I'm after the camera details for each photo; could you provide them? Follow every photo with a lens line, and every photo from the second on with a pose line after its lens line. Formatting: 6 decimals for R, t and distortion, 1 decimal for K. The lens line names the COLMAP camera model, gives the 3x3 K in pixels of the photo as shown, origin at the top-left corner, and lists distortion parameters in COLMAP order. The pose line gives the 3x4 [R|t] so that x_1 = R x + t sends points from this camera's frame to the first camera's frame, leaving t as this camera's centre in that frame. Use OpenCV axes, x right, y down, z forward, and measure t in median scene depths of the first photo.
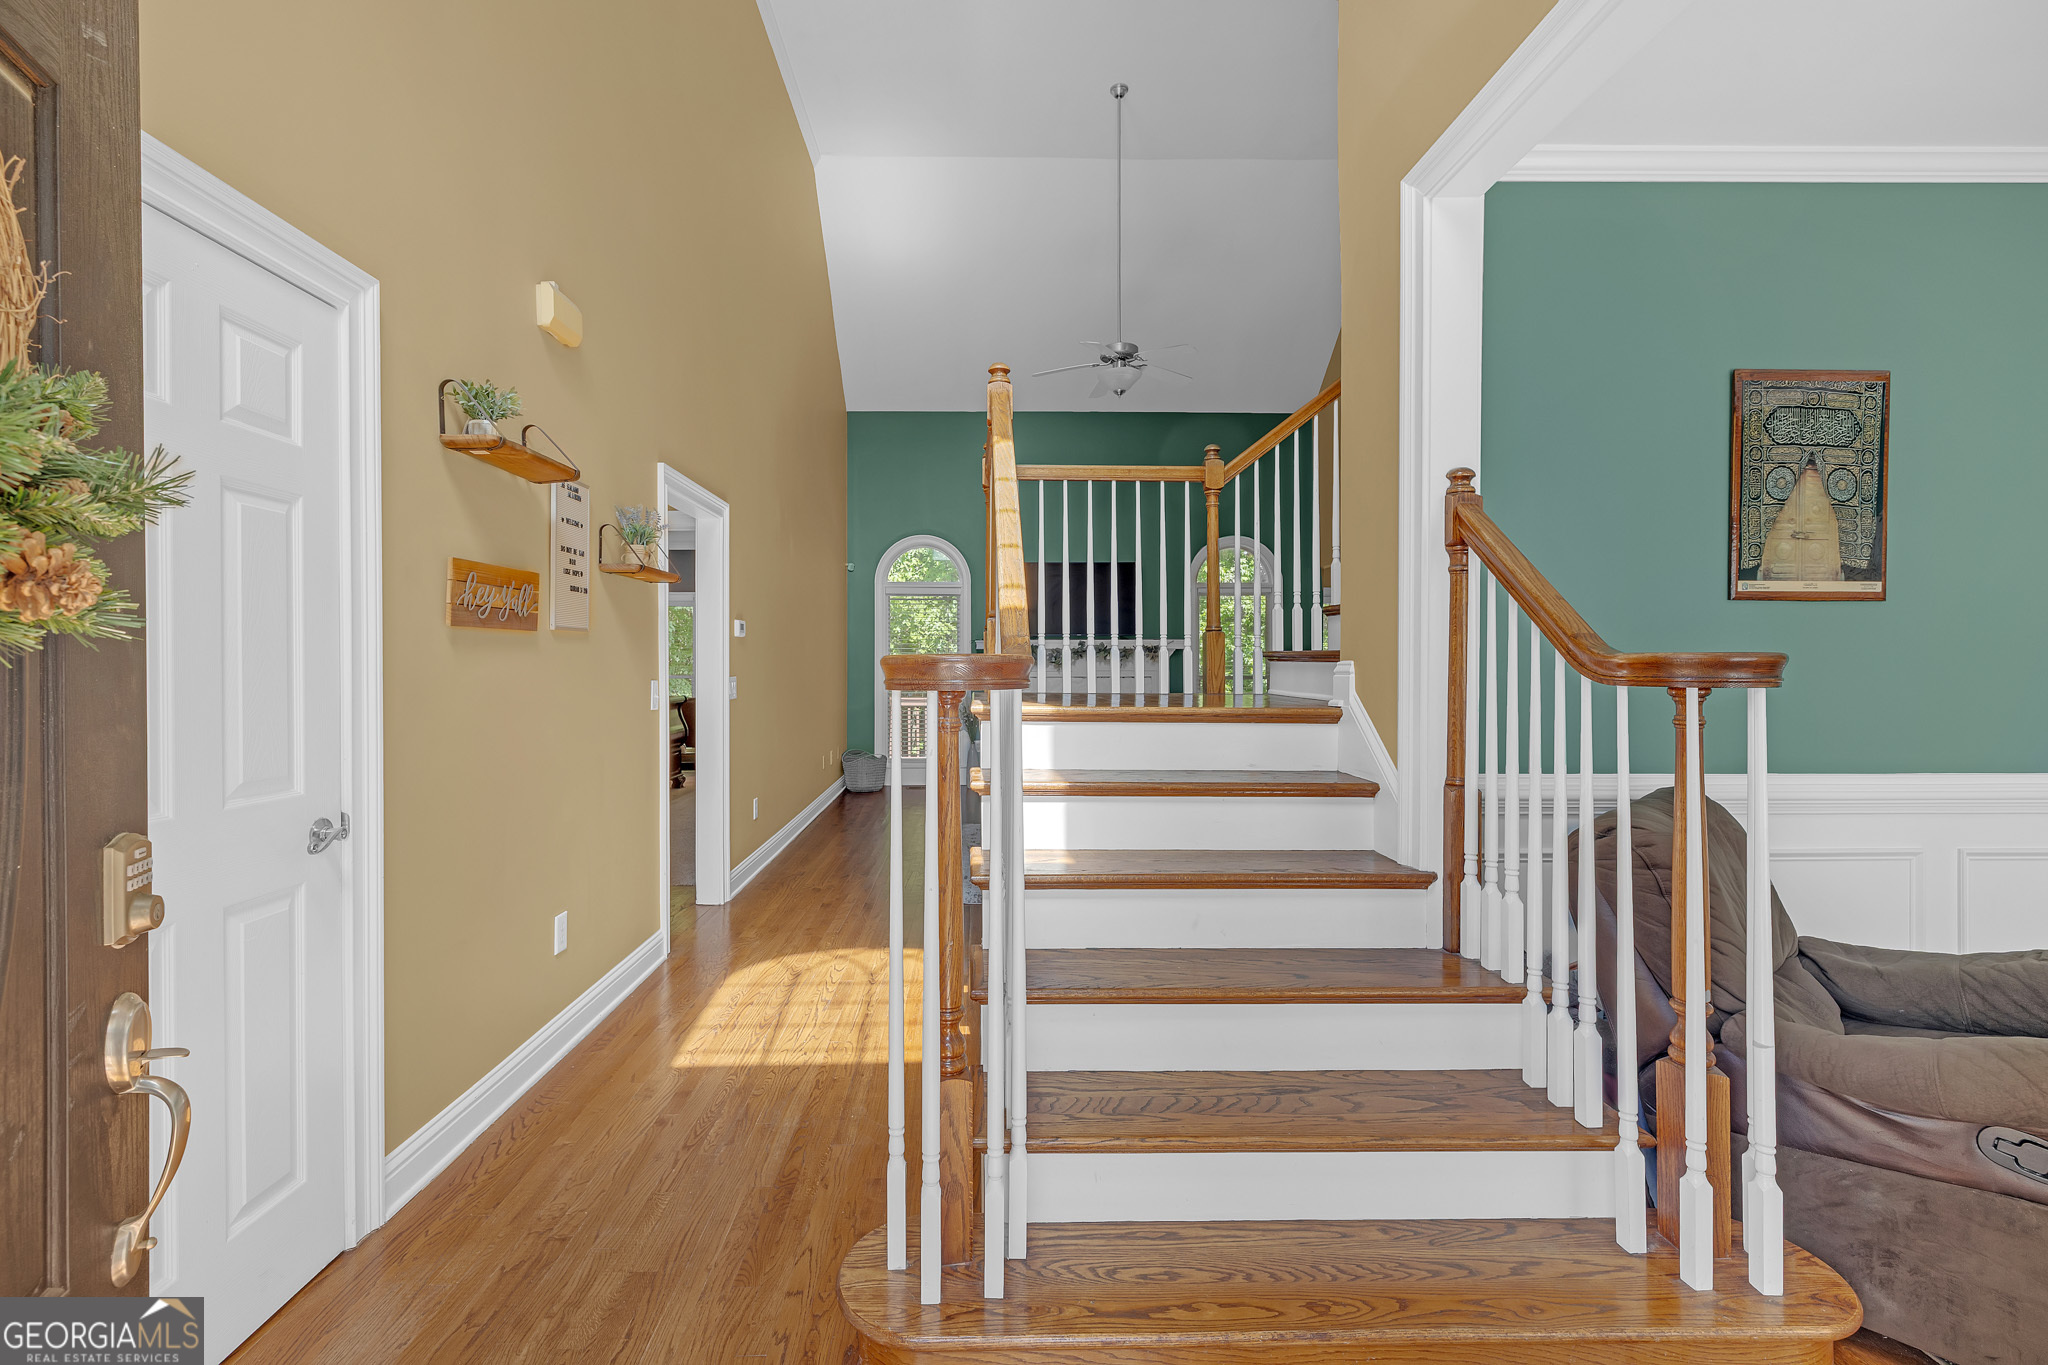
lens RADIAL K [[872.3, 0, 1027.6], [0, 872.3, 685.5], [0, 0, 1]] dist [0.001102, 0.000210]
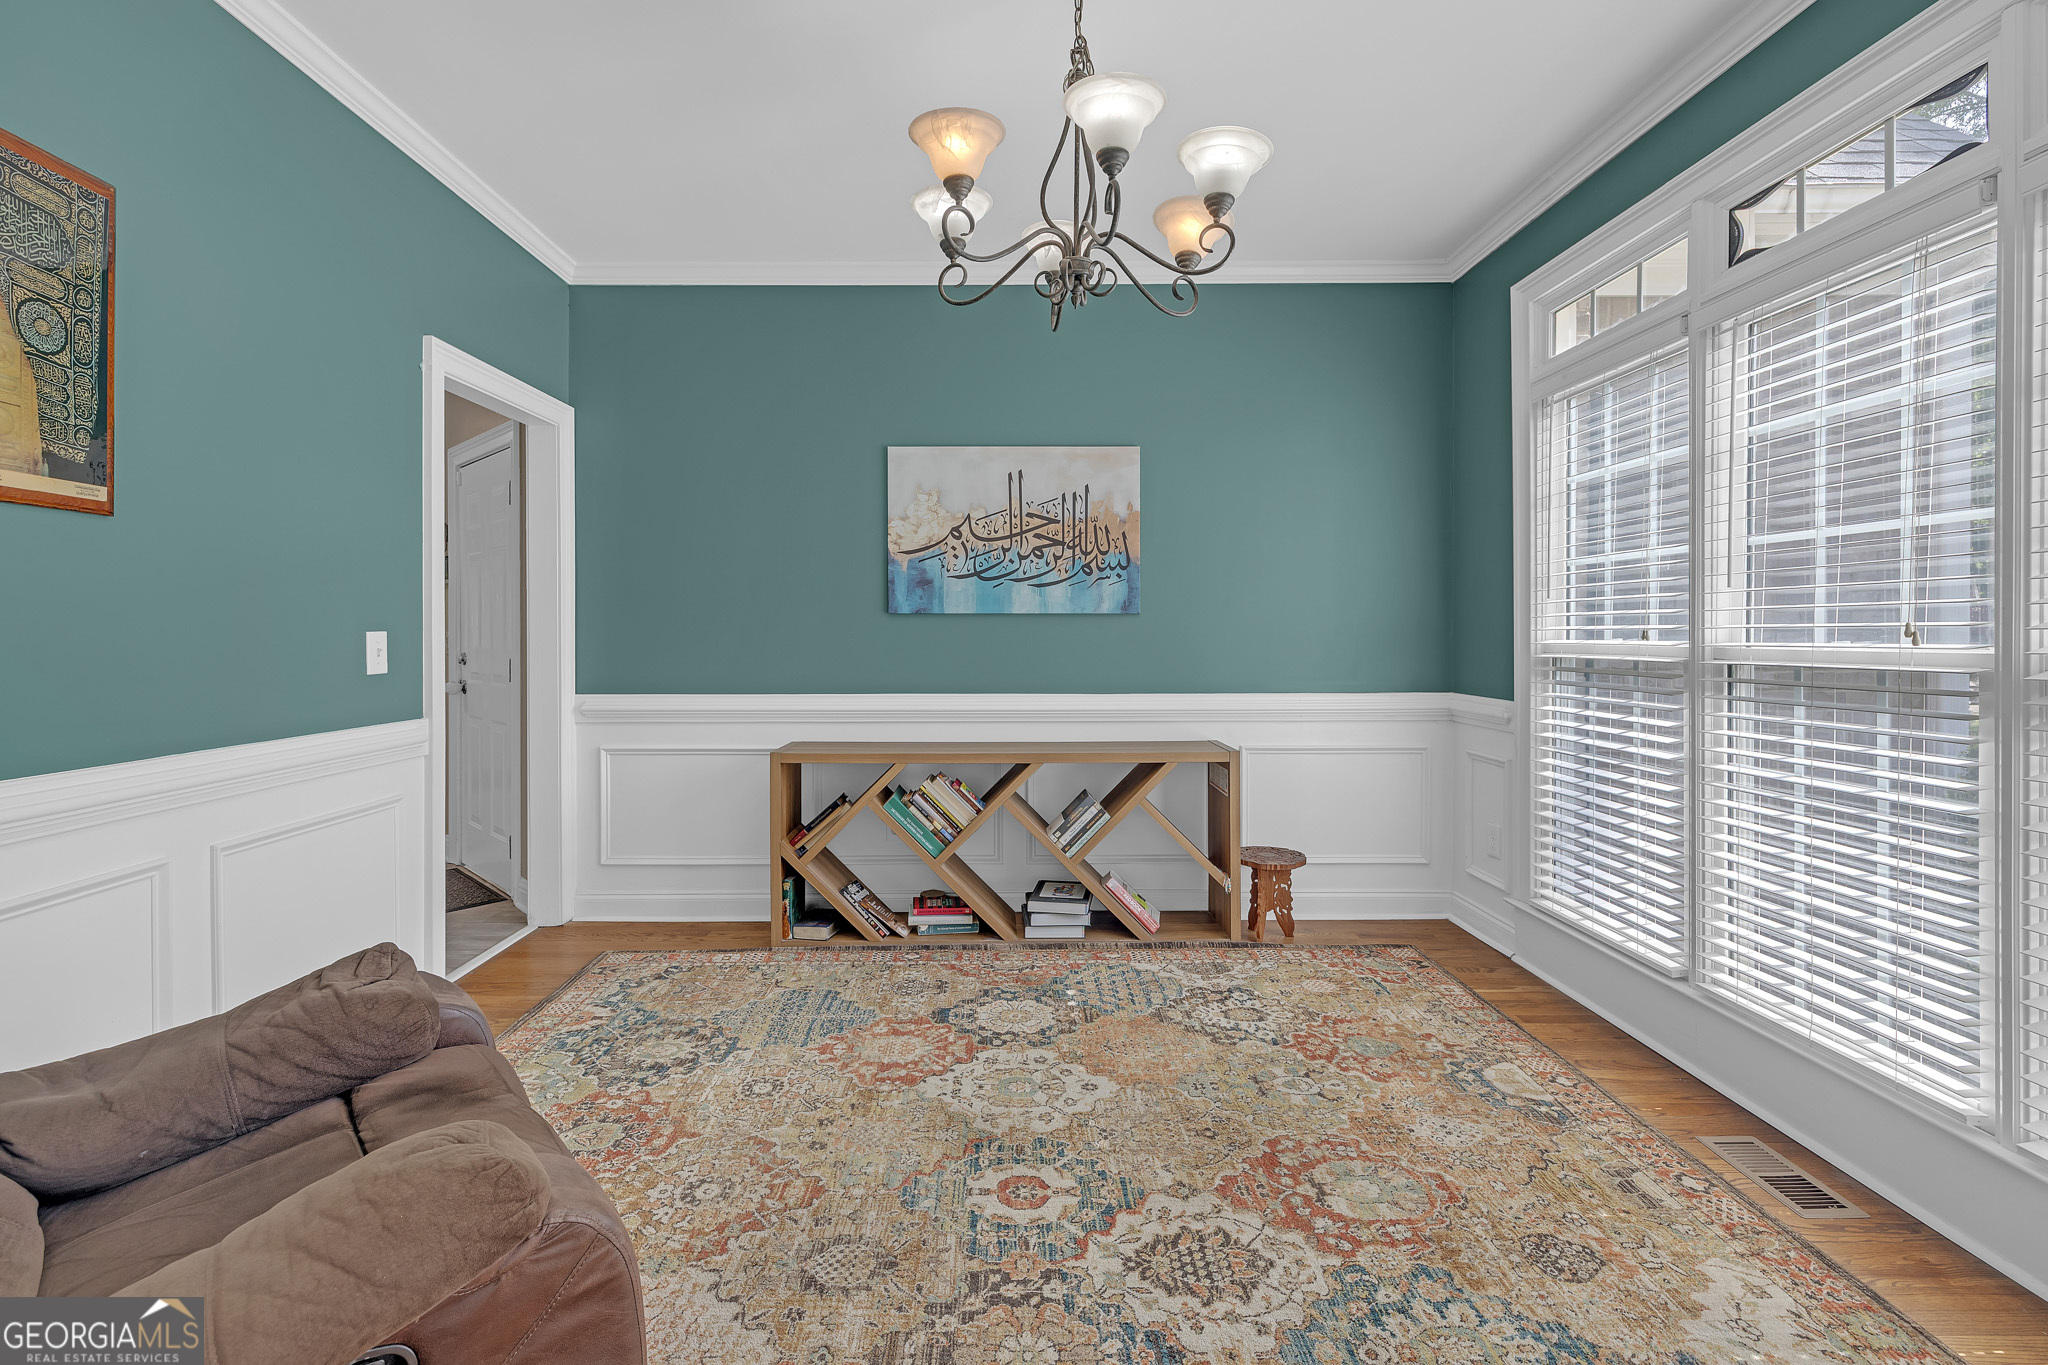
lens RADIAL K [[909.0, 0, 1033.1], [0, 909.0, 625.6], [0, 0, 1]] dist [-0.000543, -0.000372]
pose [[0.008343, 0.006549, 0.999944, 0.267558], [0.020395, 0.999769, -0.006718, 0.011094], [-0.999757, 0.020450, 0.008207, 0.265258]]
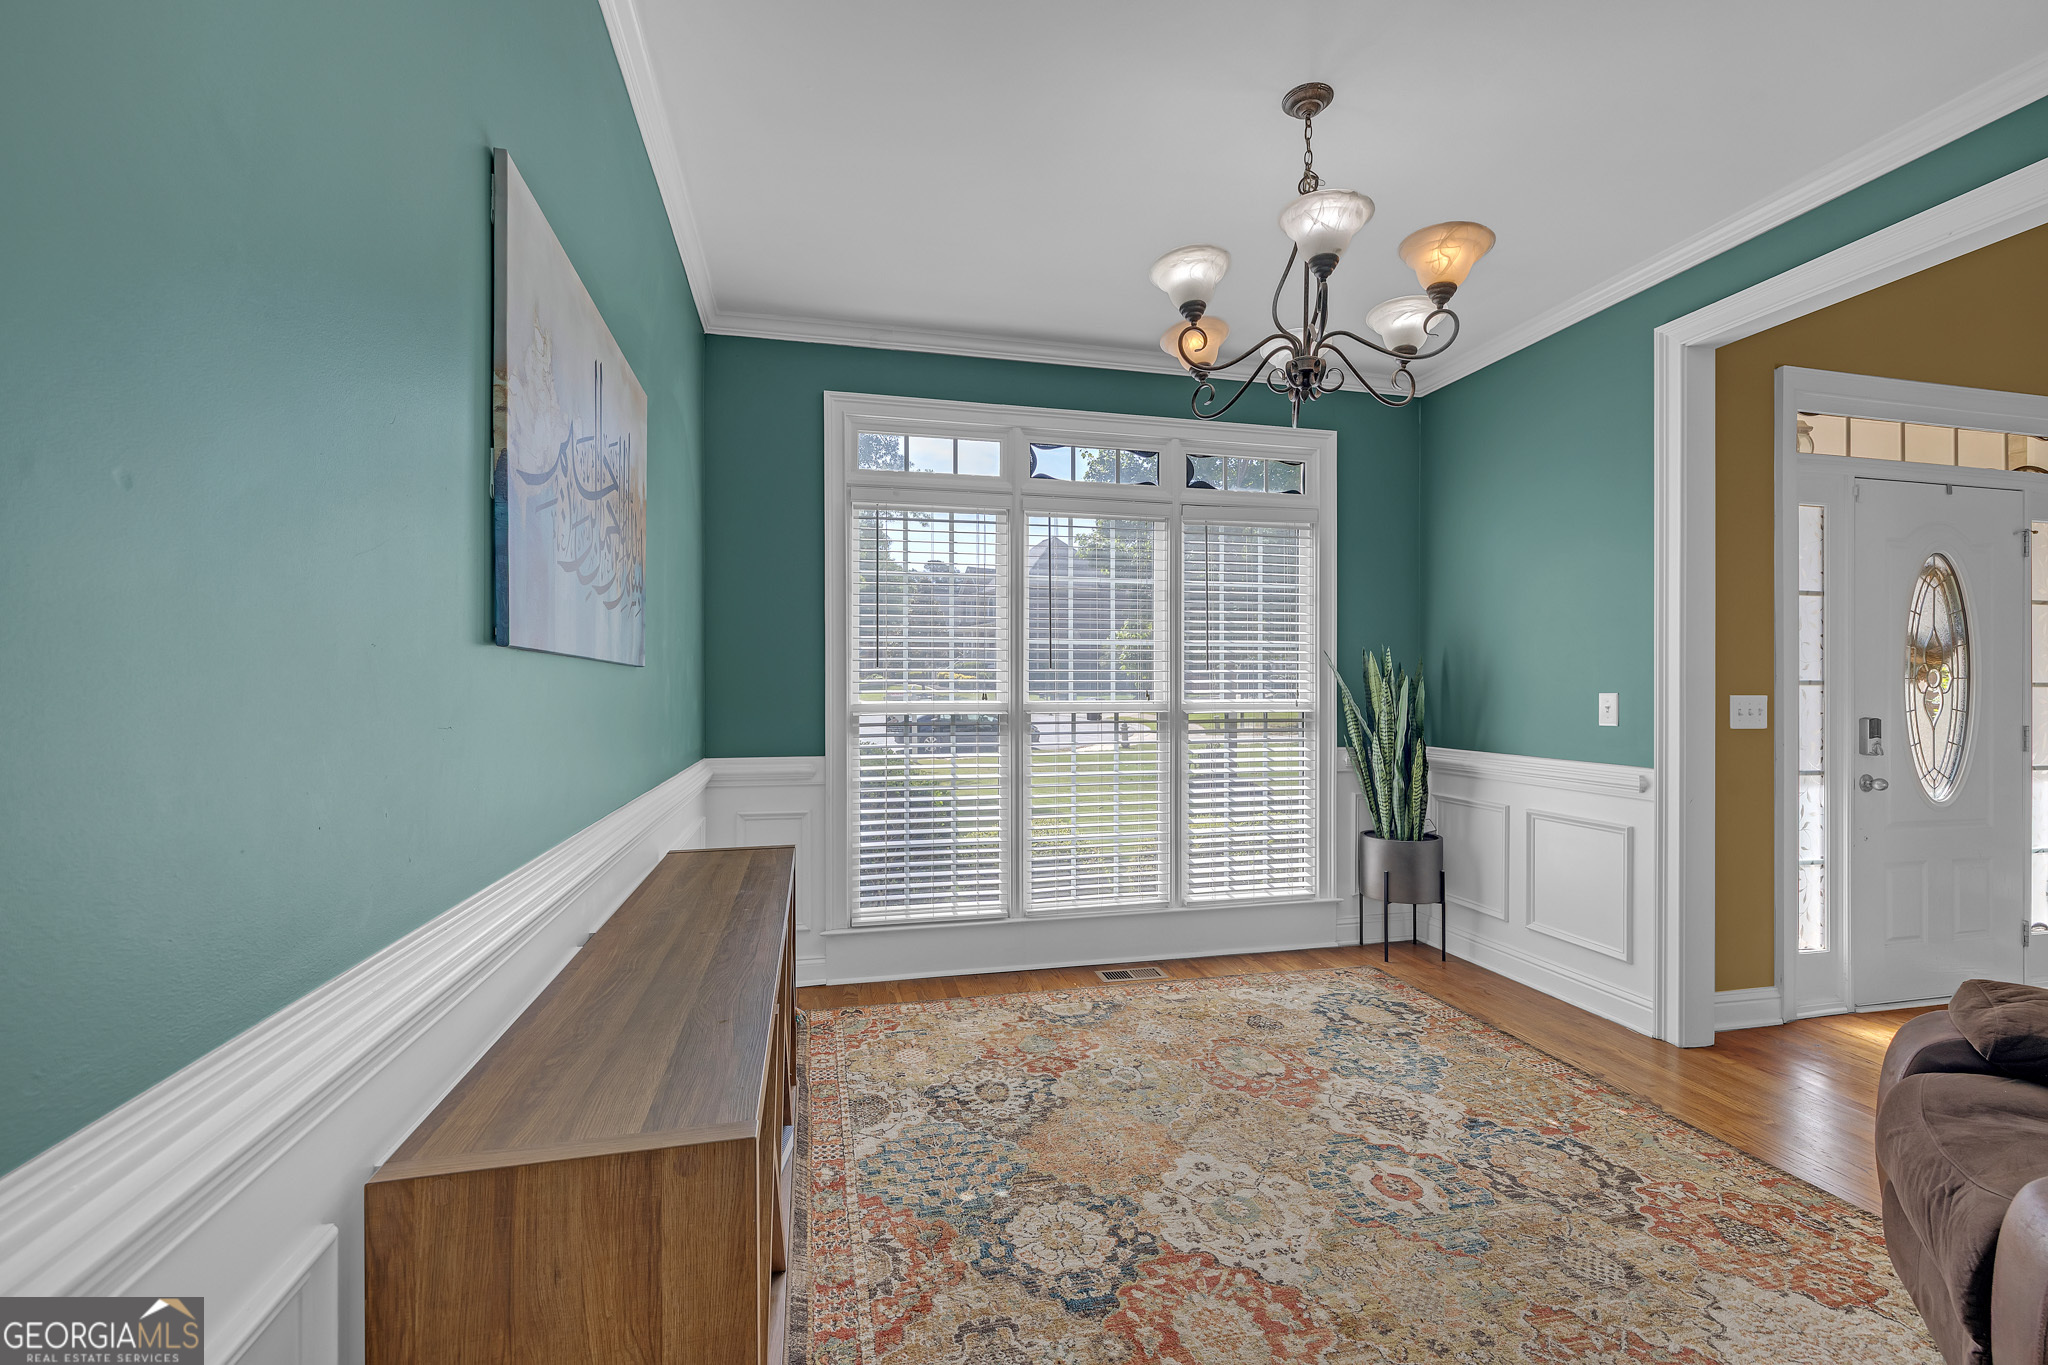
lens RADIAL K [[852.6, 0, 1024.0], [0, 852.6, 682.5], [0, 0, 1]] dist [-0.000020, -0.000028]
pose [[-0.981059, -0.000691, -0.193710, 0.859384], [-0.003146, 0.999919, 0.012369, -0.000676], [0.193686, 0.012744, -0.980981, 0.614789]]
